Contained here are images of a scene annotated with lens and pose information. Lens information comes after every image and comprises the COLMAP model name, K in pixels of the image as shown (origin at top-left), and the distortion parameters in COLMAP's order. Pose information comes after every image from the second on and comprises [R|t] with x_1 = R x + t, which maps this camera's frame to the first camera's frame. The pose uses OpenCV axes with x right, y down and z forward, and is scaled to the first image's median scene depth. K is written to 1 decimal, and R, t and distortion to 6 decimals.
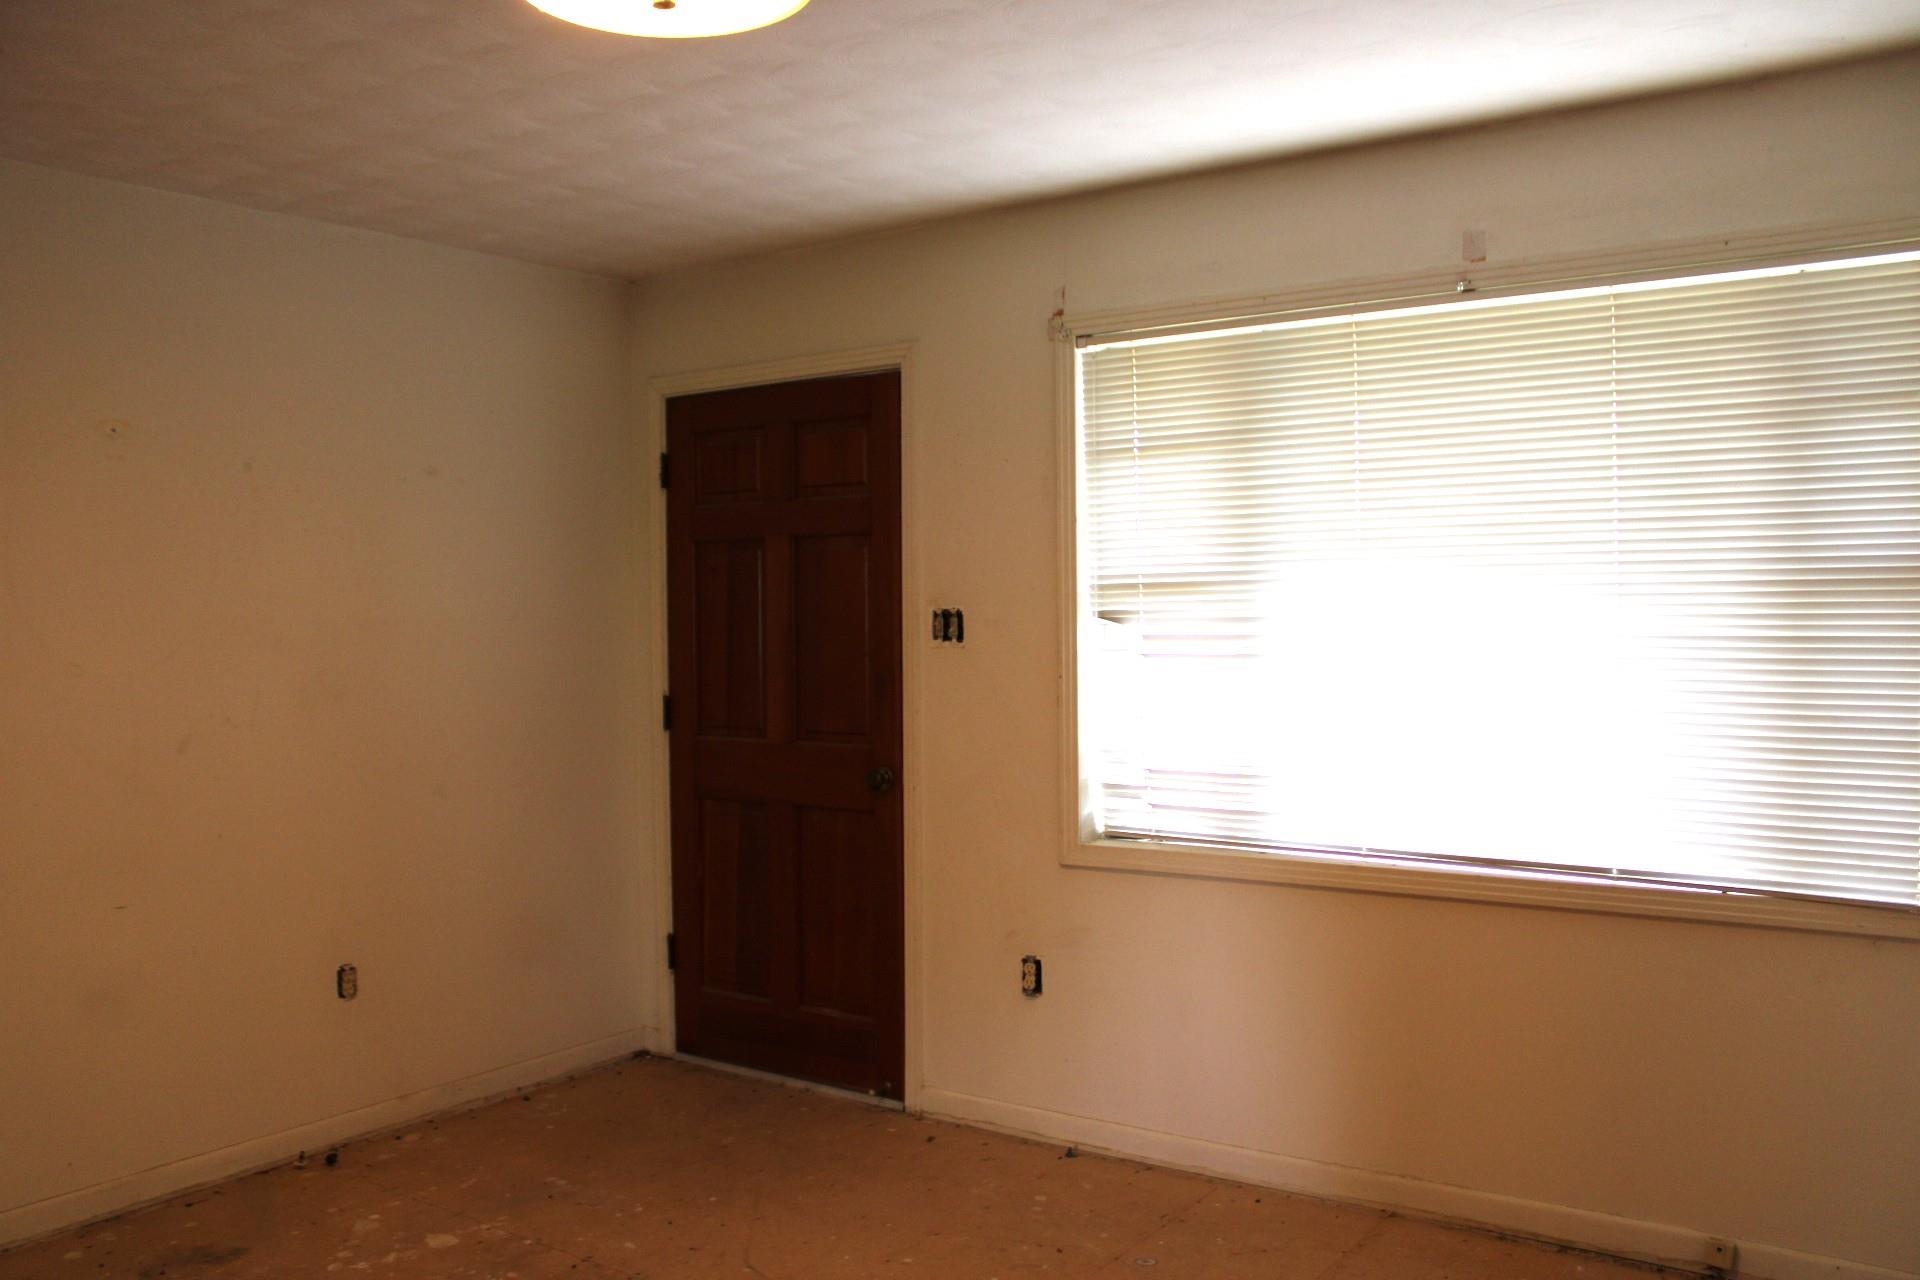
lens RADIAL K [[1612.7, 0, 950.8], [0, 1612.7, 653.7], [0, 0, 1]] dist [-0.157889, 0.138054]
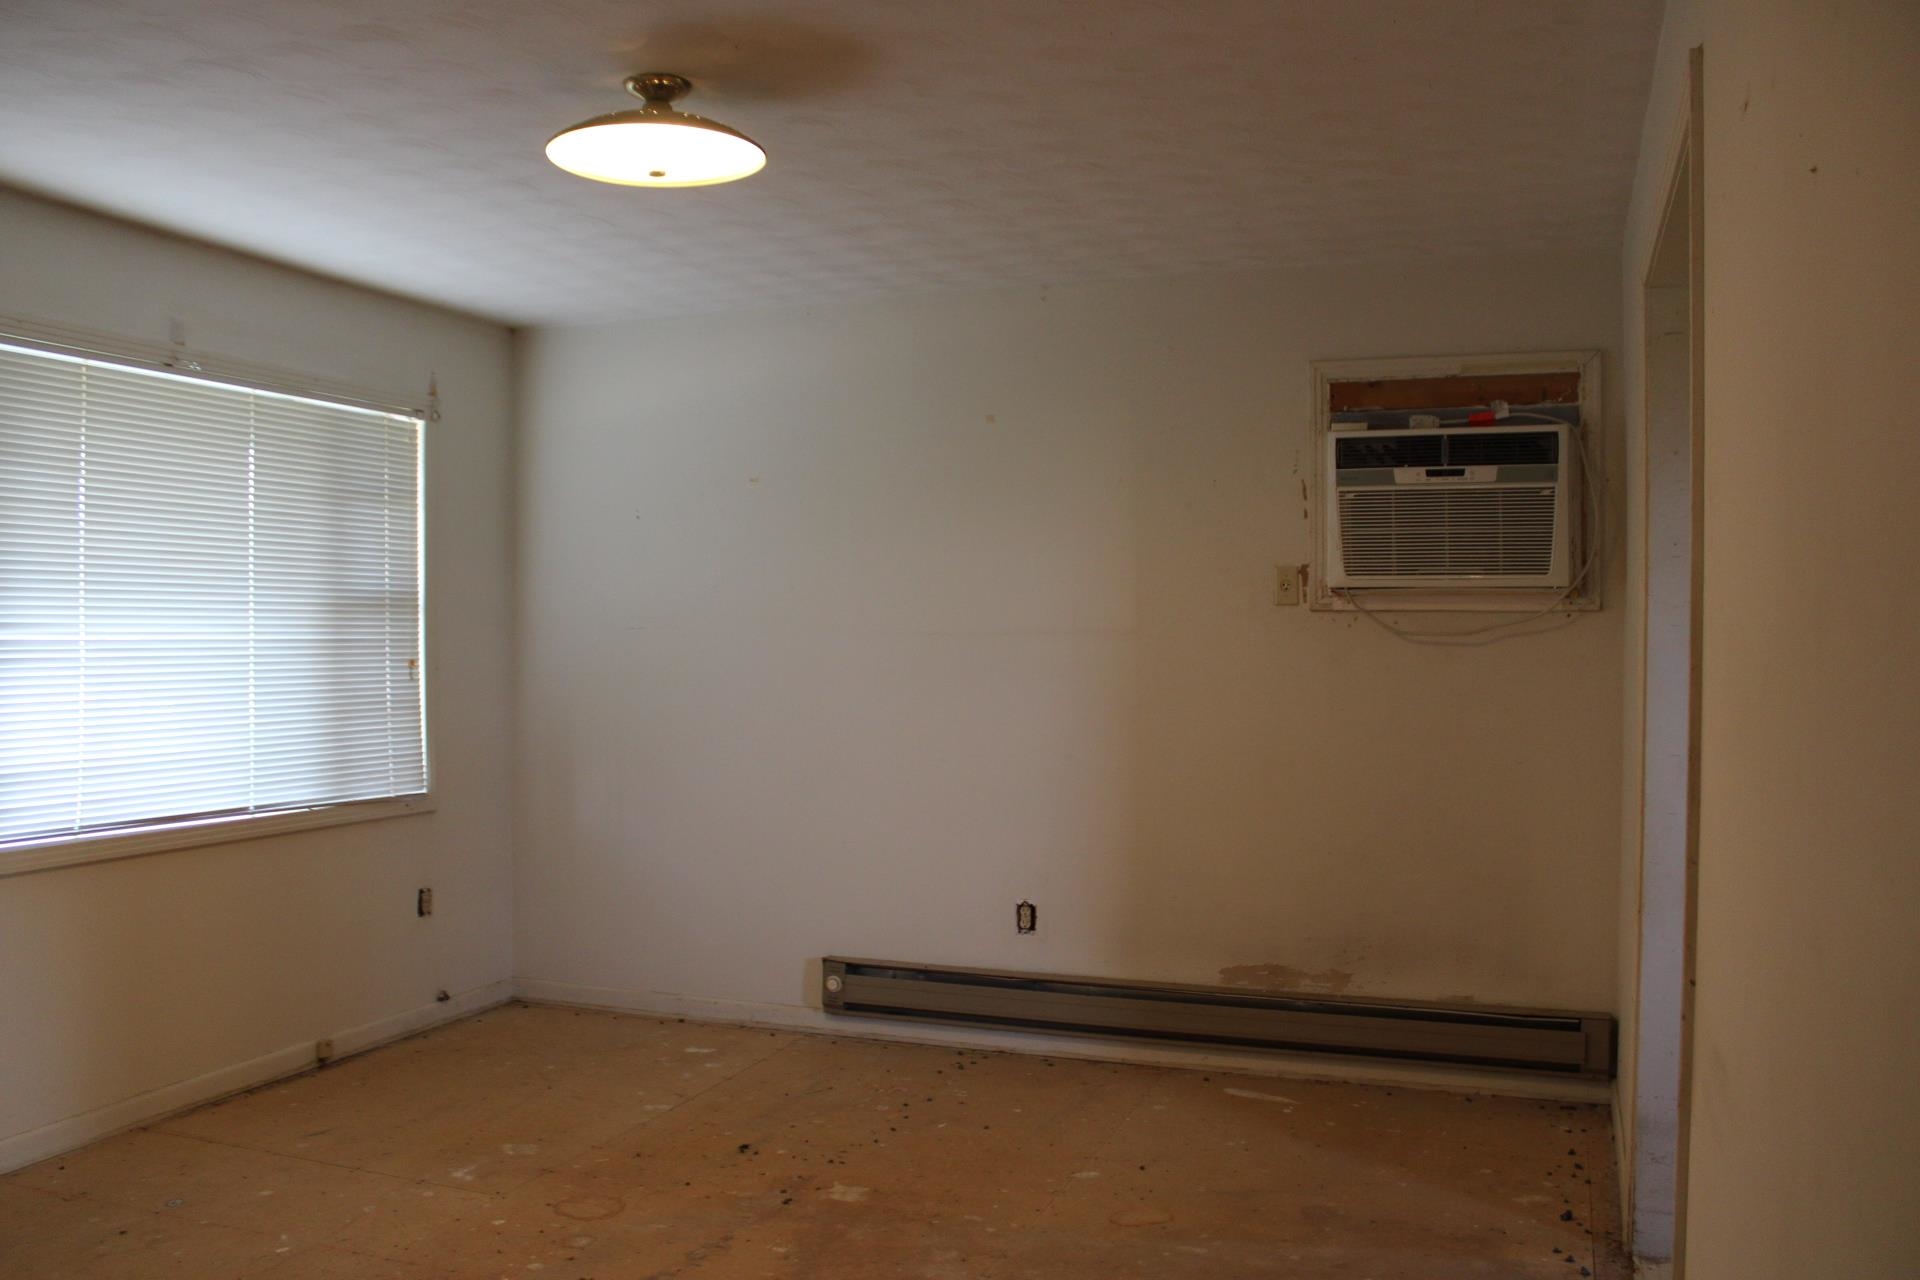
lens RADIAL K [[1612.7, 0, 959.0], [0, 1612.7, 646.8], [0, 0, 1]] dist [-0.157889, 0.138054]
pose [[-0.260541, 0.001026, 0.965462, -0.914222], [0.024526, 0.999684, 0.005556, 0.002743], [-0.965151, 0.025126, -0.260484, 0.635966]]
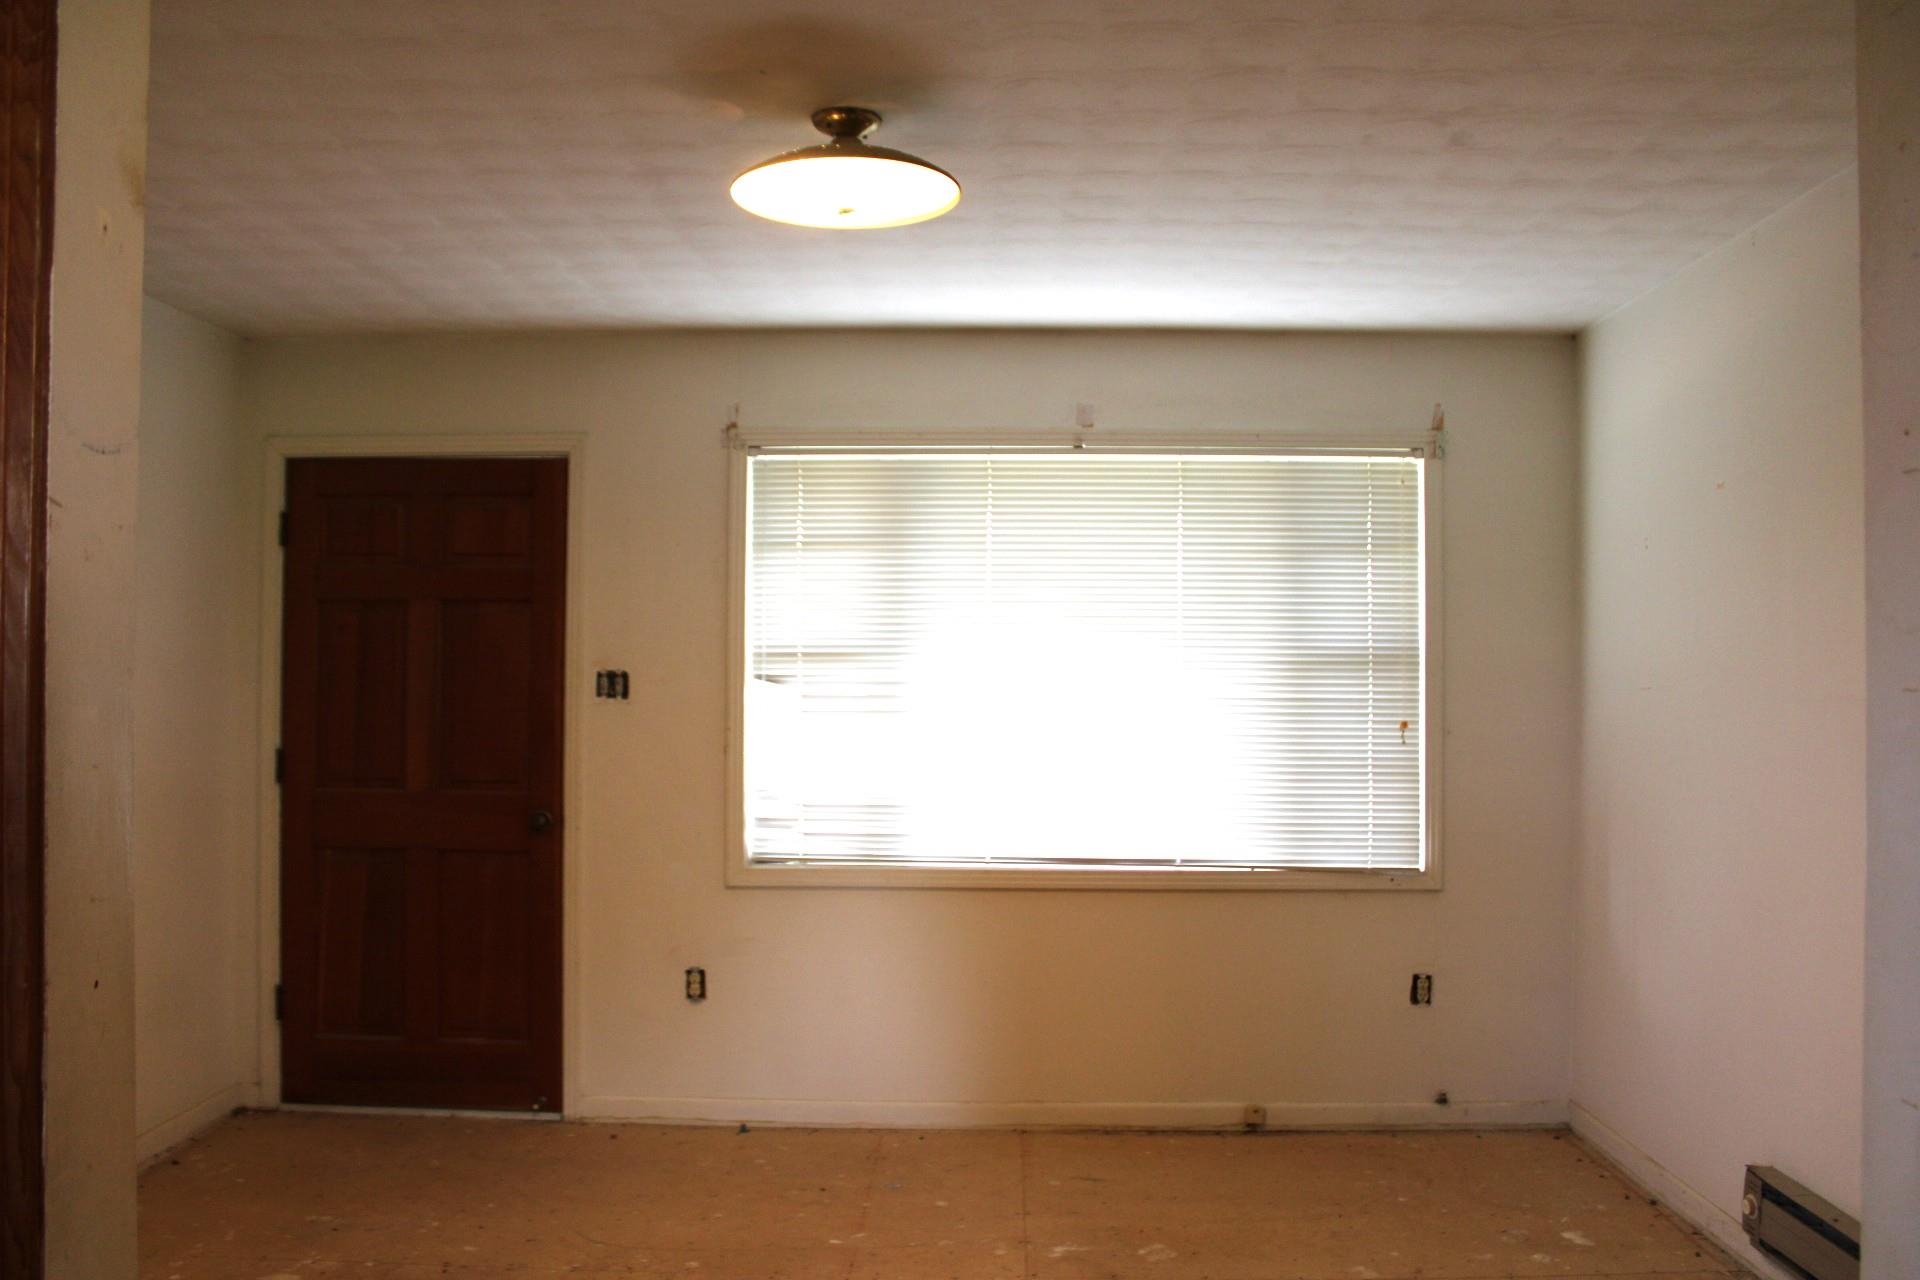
lens RADIAL K [[1612.7, 0, 953.3], [0, 1612.7, 642.6], [0, 0, 1]] dist [-0.157889, 0.138054]
pose [[0.824009, 0.026393, 0.565962, -0.490454], [-0.000256, 0.998932, -0.046211, 0.005801], [-0.566577, 0.037934, 0.823135, -0.081352]]
